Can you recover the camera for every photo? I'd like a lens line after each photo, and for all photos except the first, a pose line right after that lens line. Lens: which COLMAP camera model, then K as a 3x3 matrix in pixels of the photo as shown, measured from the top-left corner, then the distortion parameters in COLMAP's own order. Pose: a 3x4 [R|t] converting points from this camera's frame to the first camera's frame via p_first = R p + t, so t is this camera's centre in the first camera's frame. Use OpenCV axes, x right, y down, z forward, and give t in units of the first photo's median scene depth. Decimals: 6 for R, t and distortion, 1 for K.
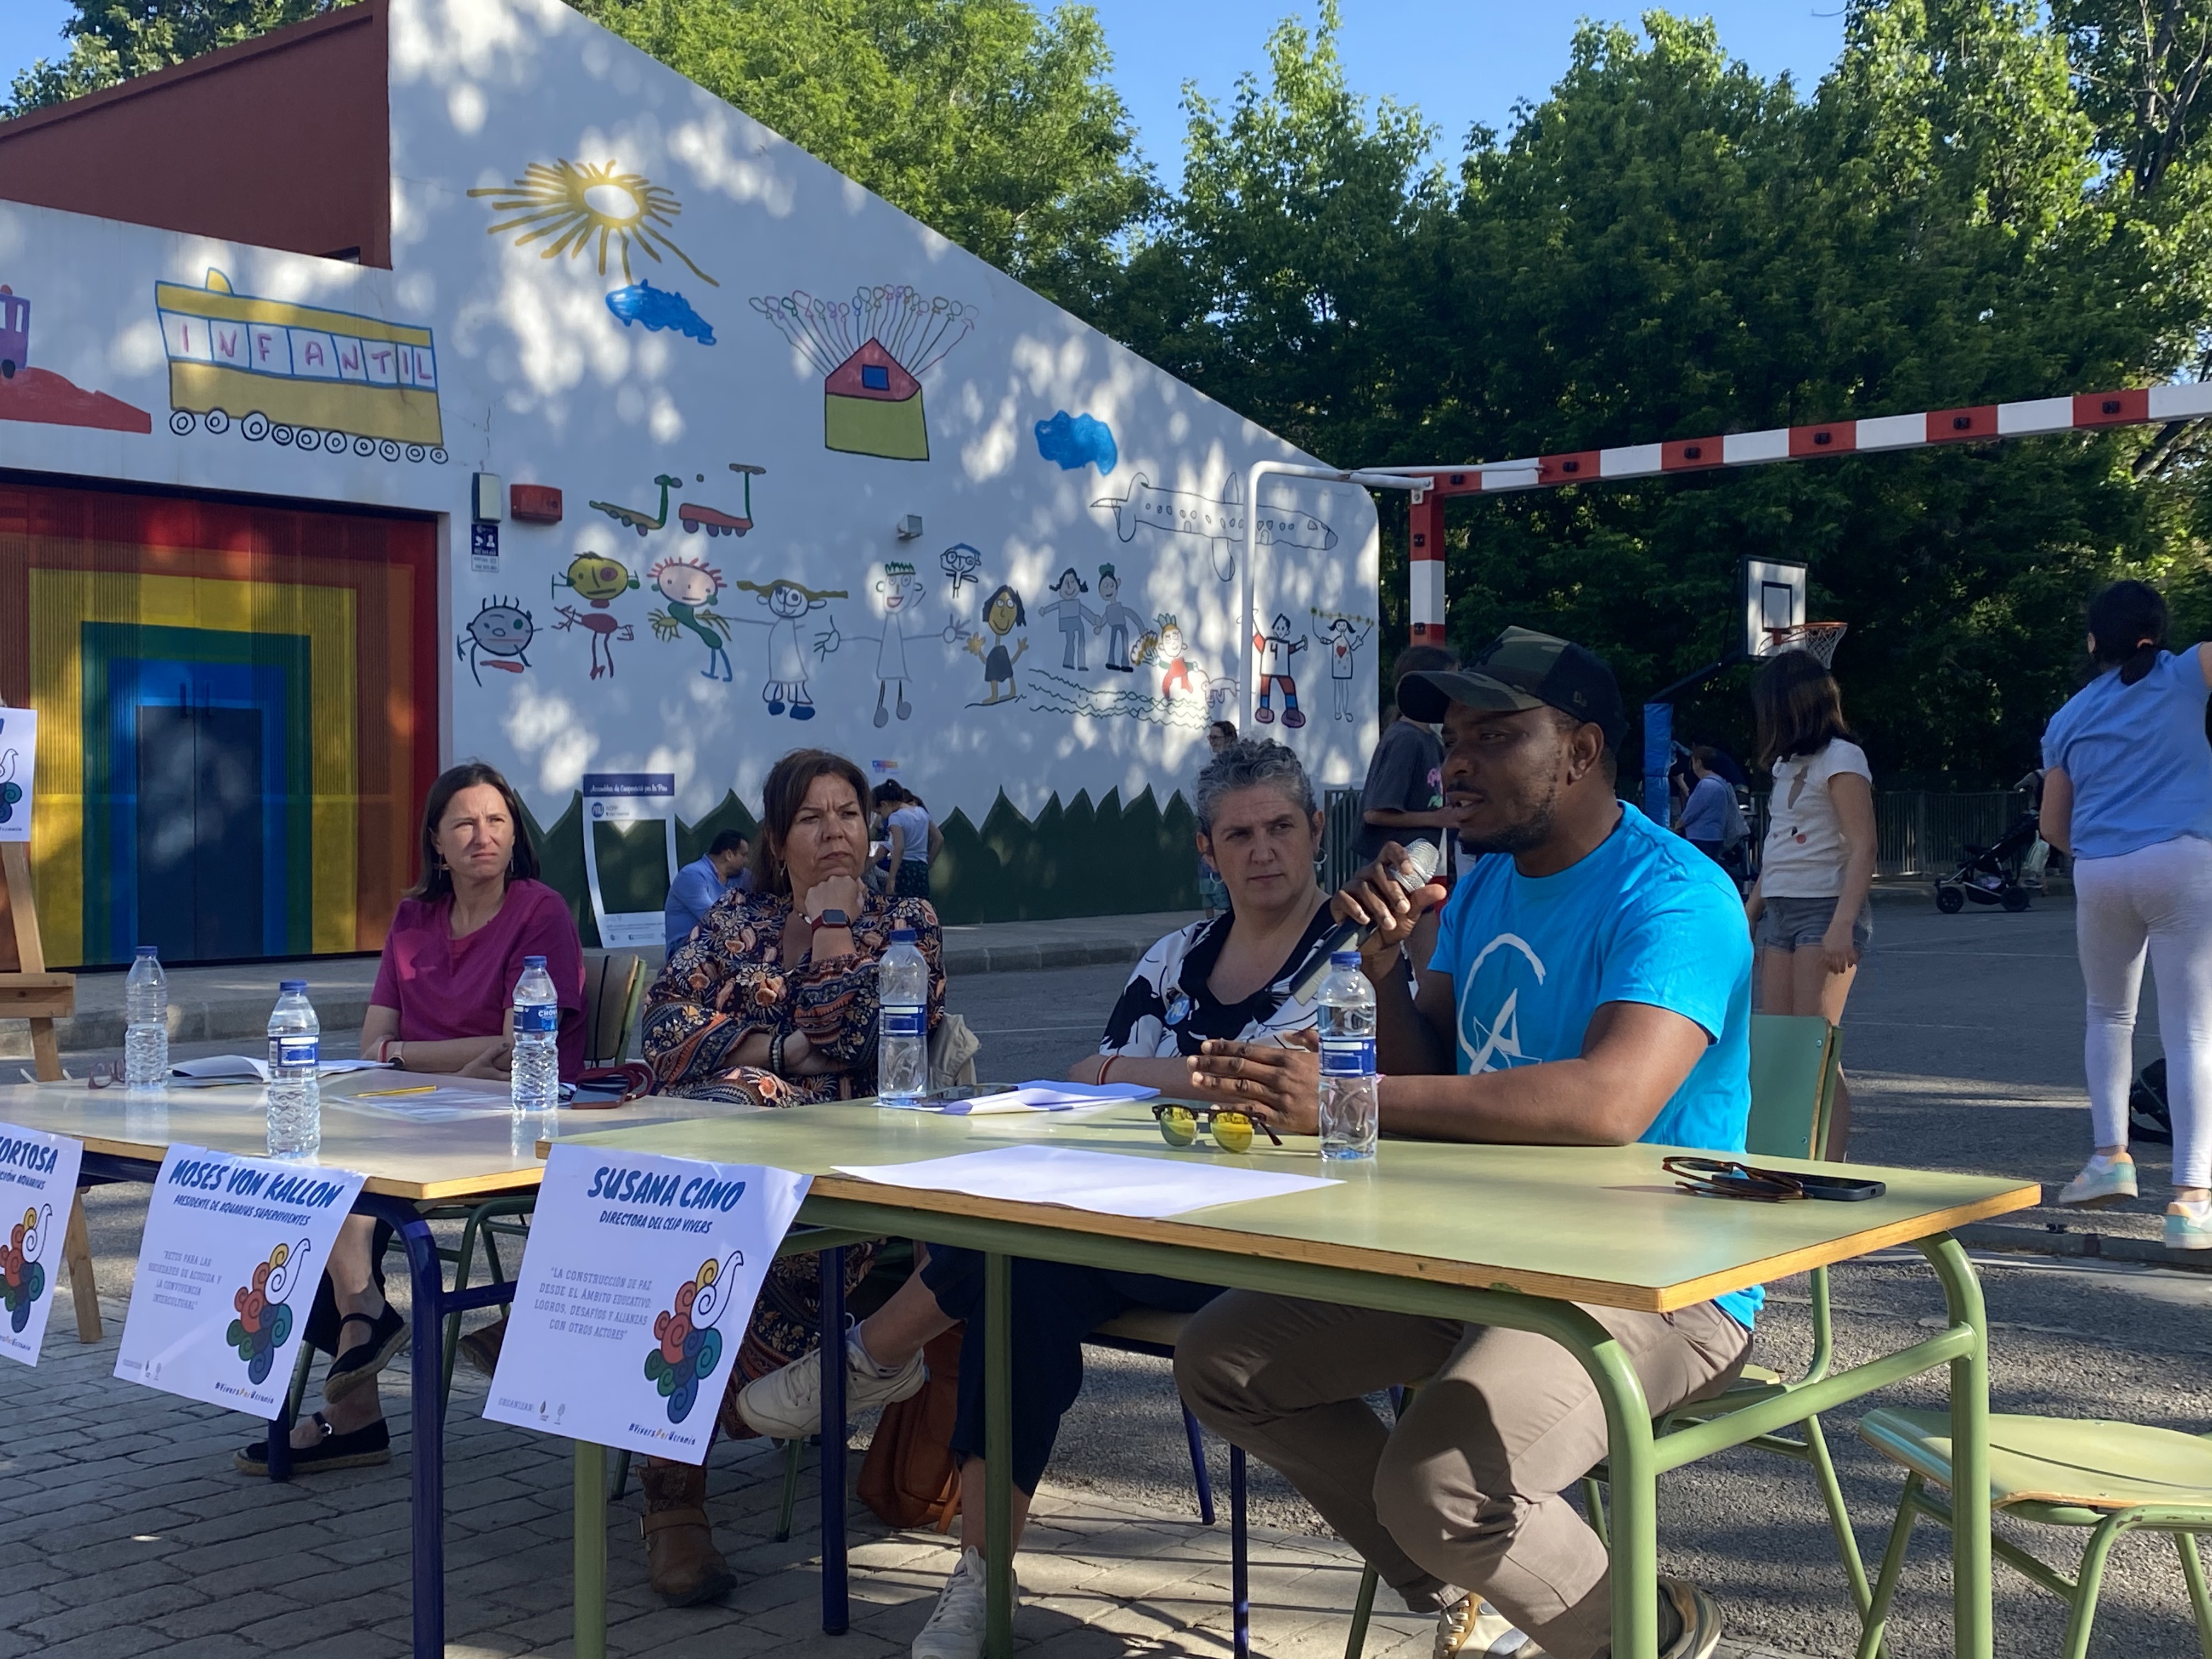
lens RADIAL K [[2589.2, 0, 1117.3], [0, 2589.2, 838.2], [0, 0, 1]] dist [-0.019375, 0.000000]
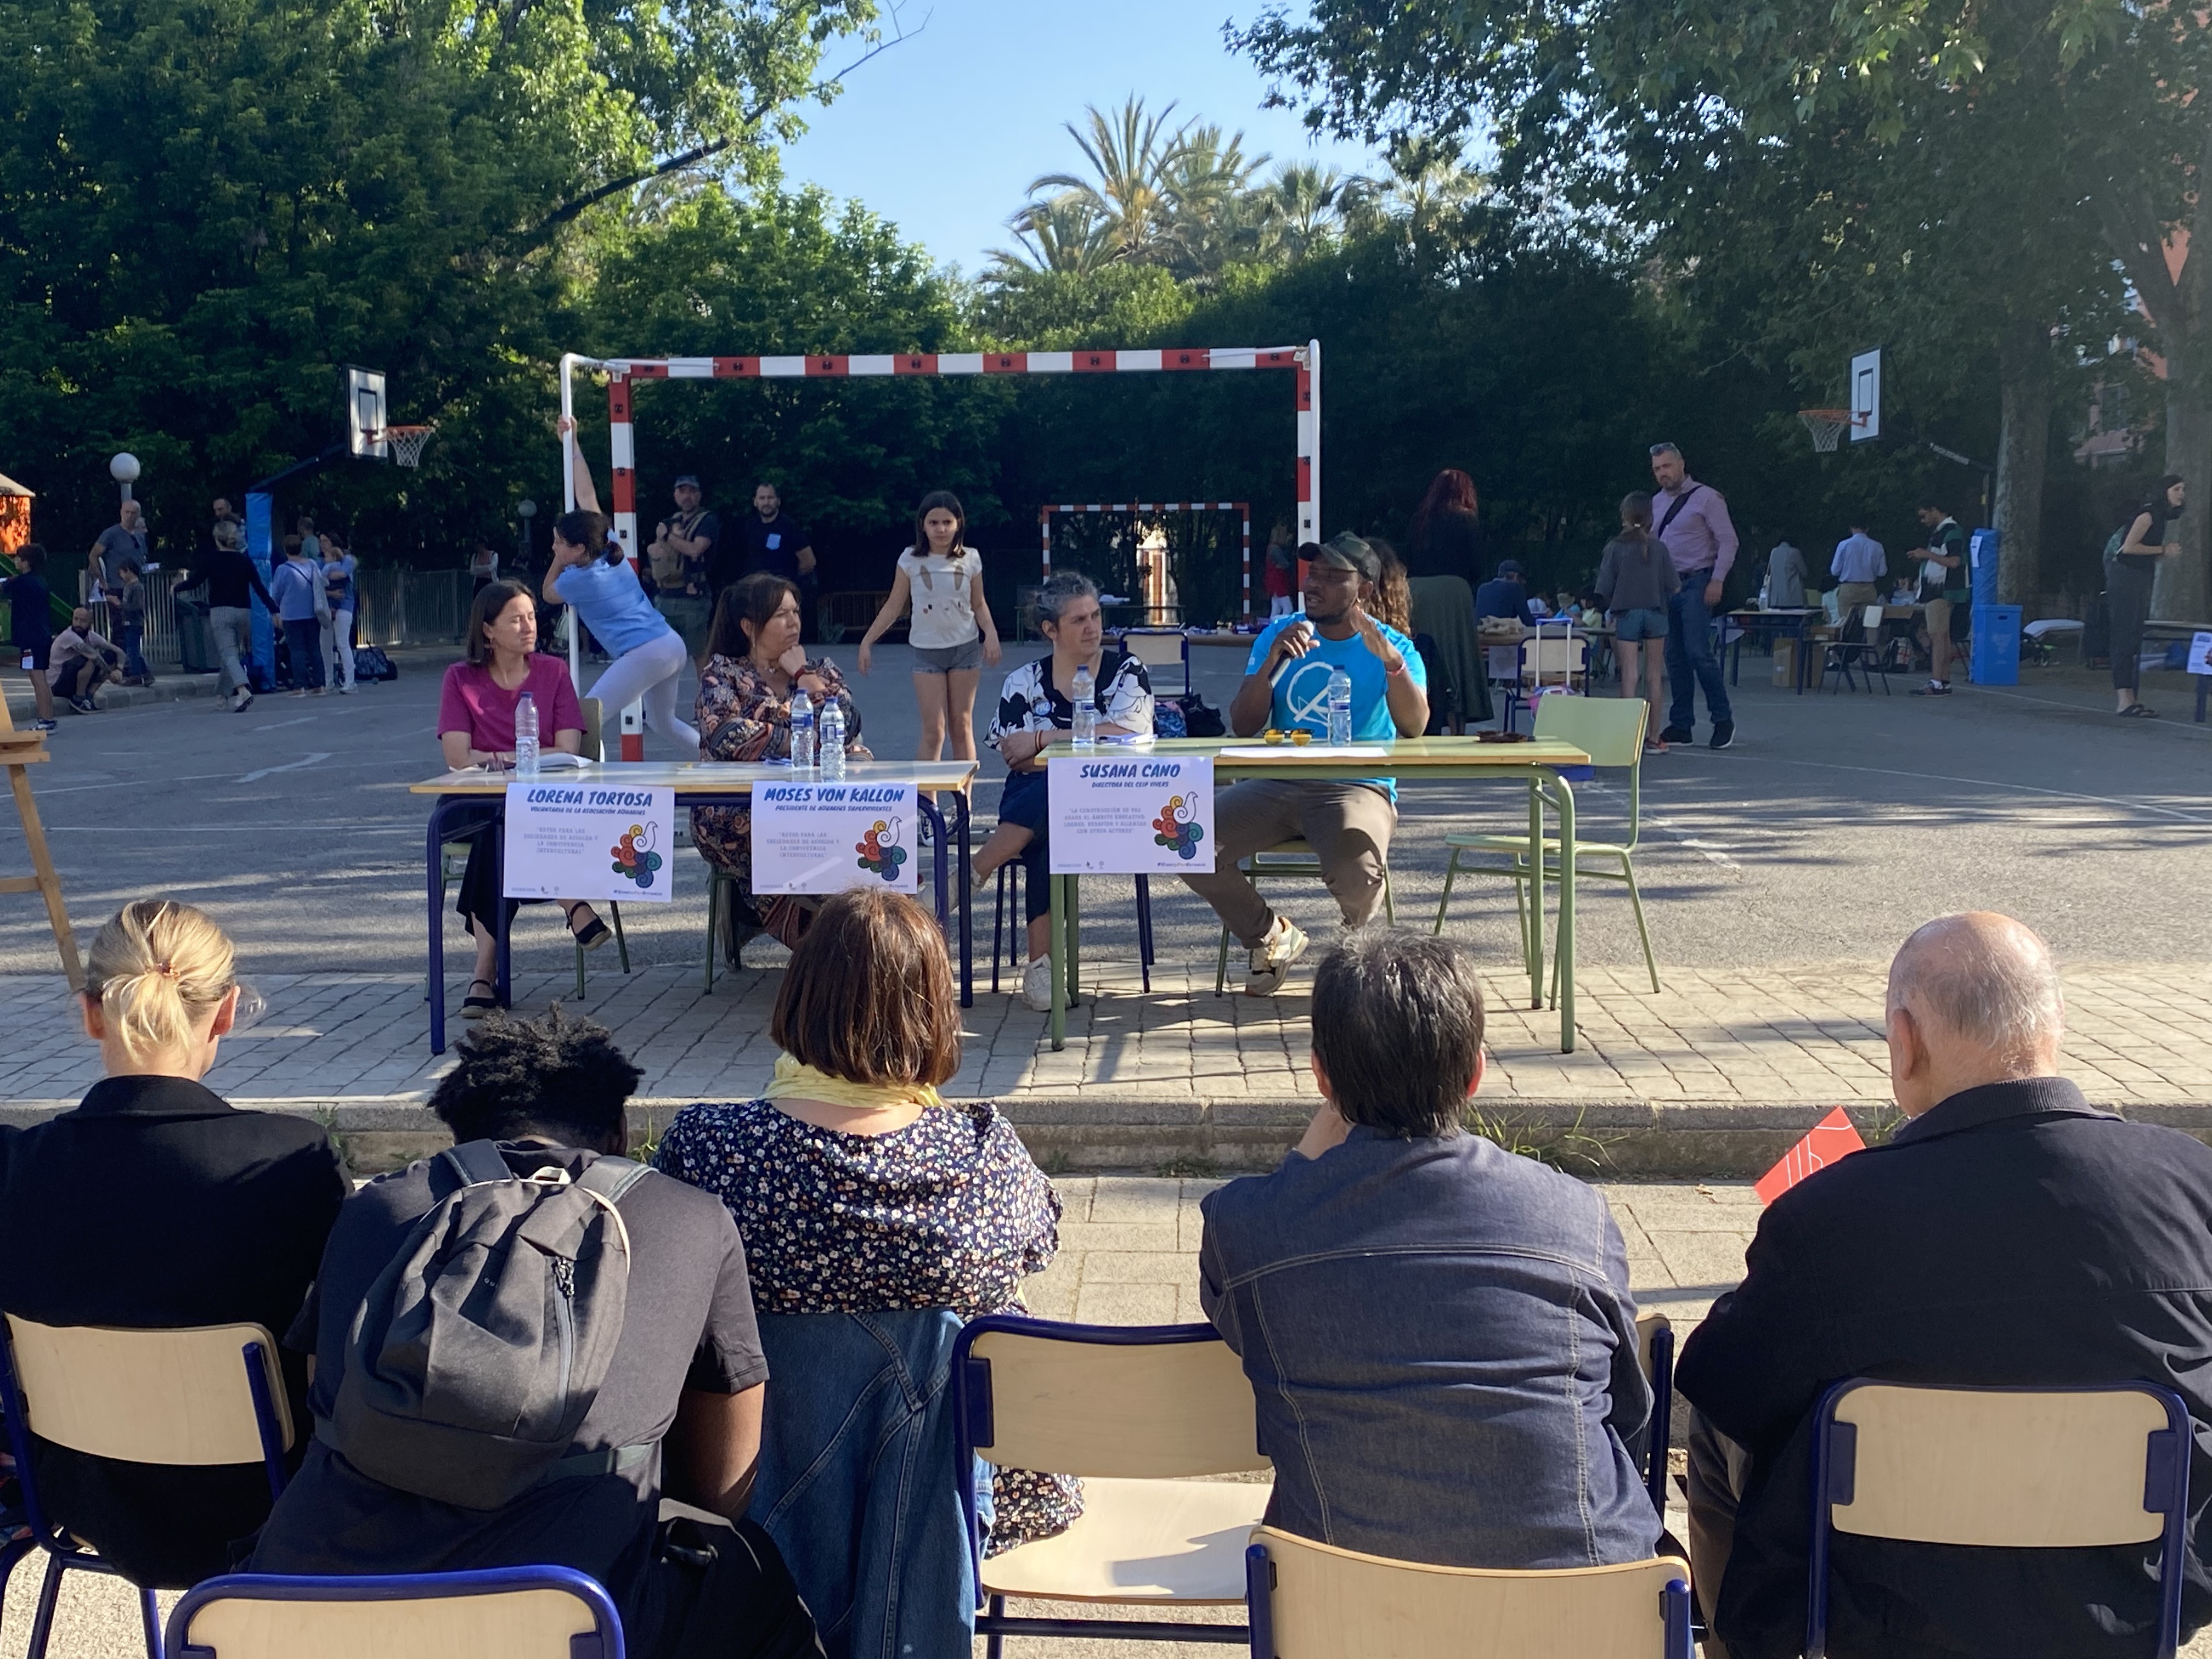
lens RADIAL K [[2589.2, 0, 1097.9], [0, 2589.2, 826.7], [0, 0, 1]] dist [-0.019375, 0.000000]
pose [[0.785629, -0.060959, 0.615687, -0.568786], [0.008838, 0.996139, 0.087349, -0.008092], [-0.618634, -0.063183, 0.783134, -0.297244]]
